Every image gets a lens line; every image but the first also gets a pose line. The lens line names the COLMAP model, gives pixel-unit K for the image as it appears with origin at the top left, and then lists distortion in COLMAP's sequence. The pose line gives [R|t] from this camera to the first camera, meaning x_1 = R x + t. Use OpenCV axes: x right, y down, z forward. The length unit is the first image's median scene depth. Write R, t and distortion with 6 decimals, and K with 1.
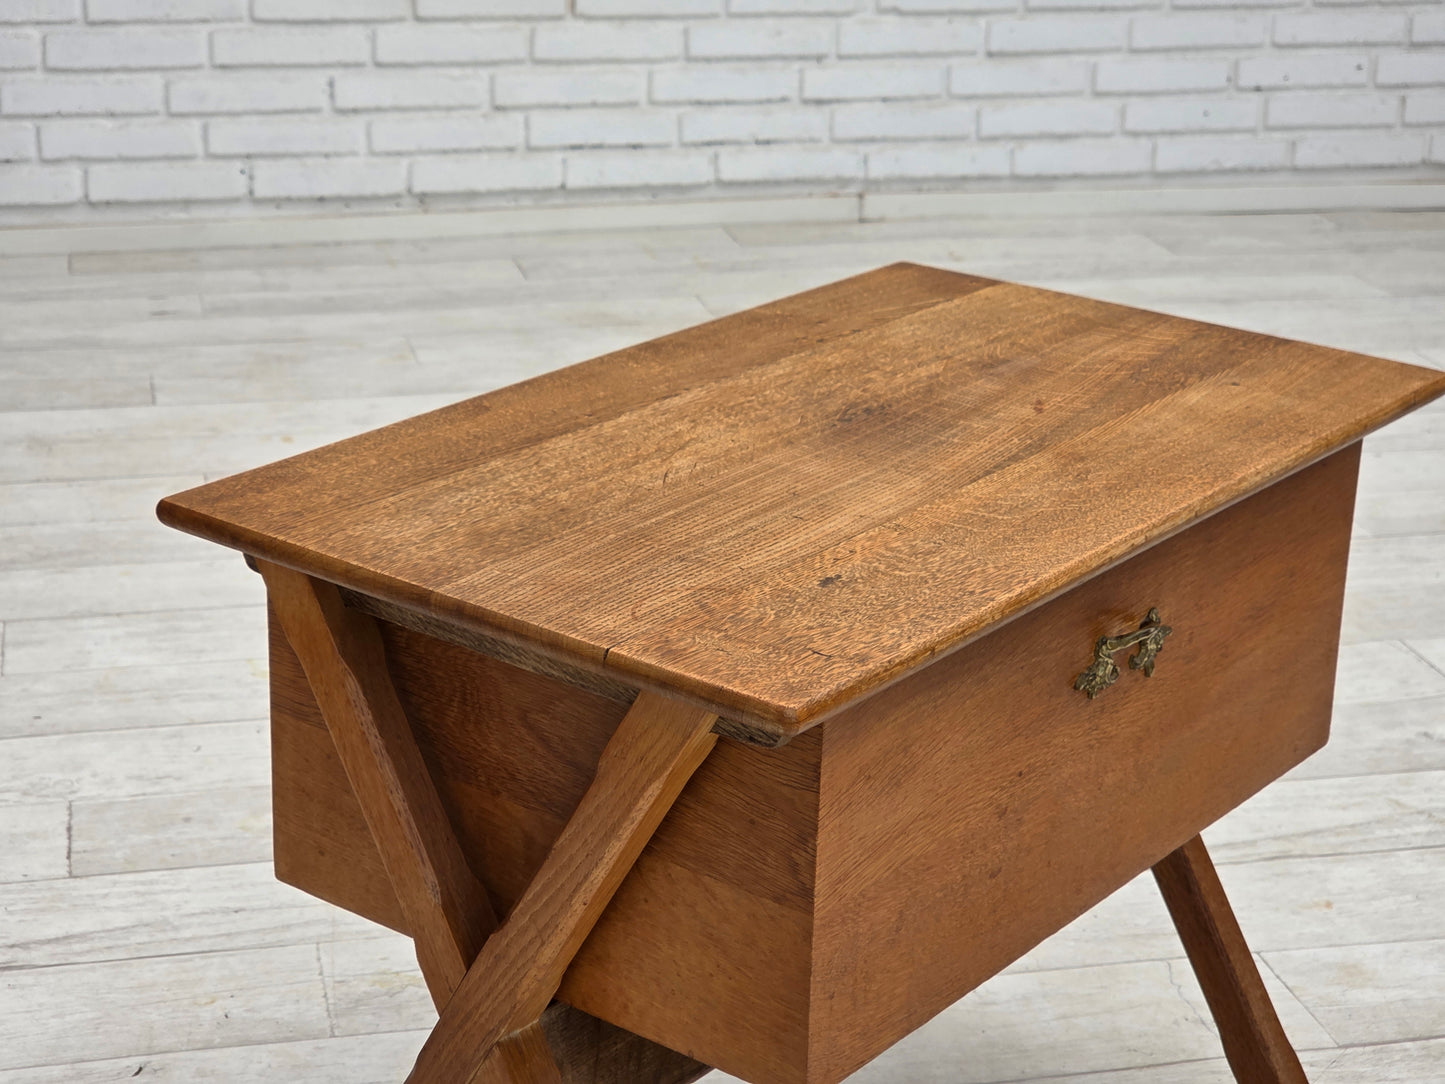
lens RADIAL K [[2771.3, 0, 721.5], [0, 2771.3, 505.7], [0, 0, 1]] dist [-0.031792, 0.813223]
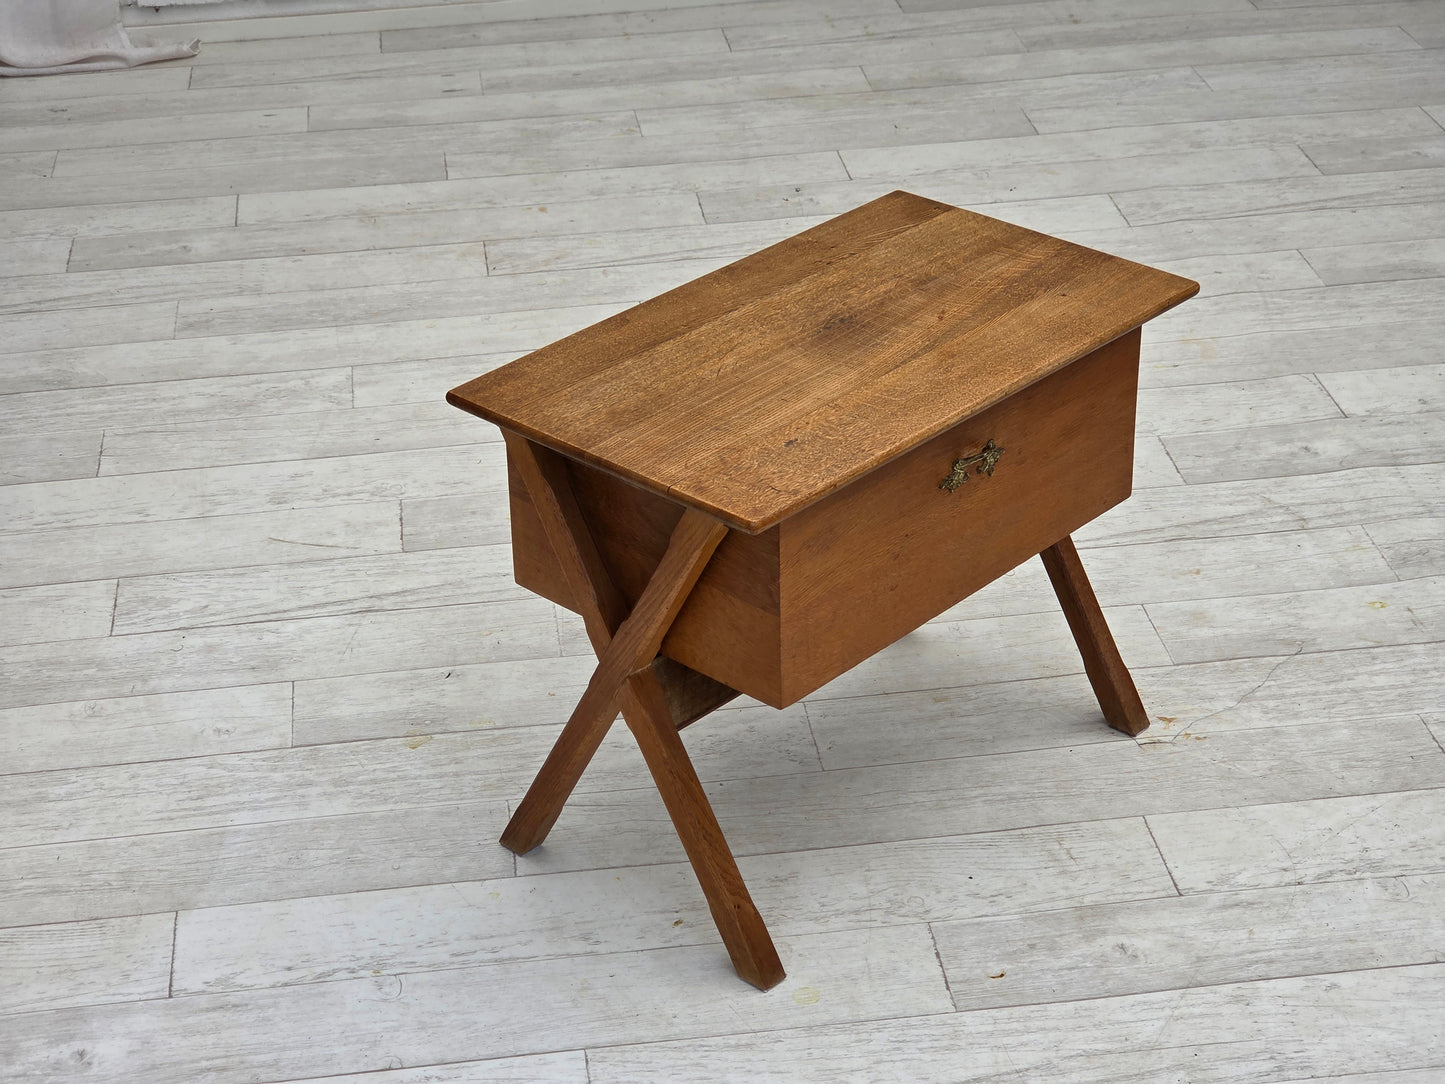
lens RADIAL K [[2771.3, 0, 721.5], [0, 2771.3, 505.7], [0, 0, 1]] dist [-0.031792, 0.813223]
pose [[0.994109, 0.001934, -0.108364, 0.125288], [0.015420, 0.987145, 0.159079, -0.148819], [0.107279, -0.159813, 0.981301, -0.563390]]
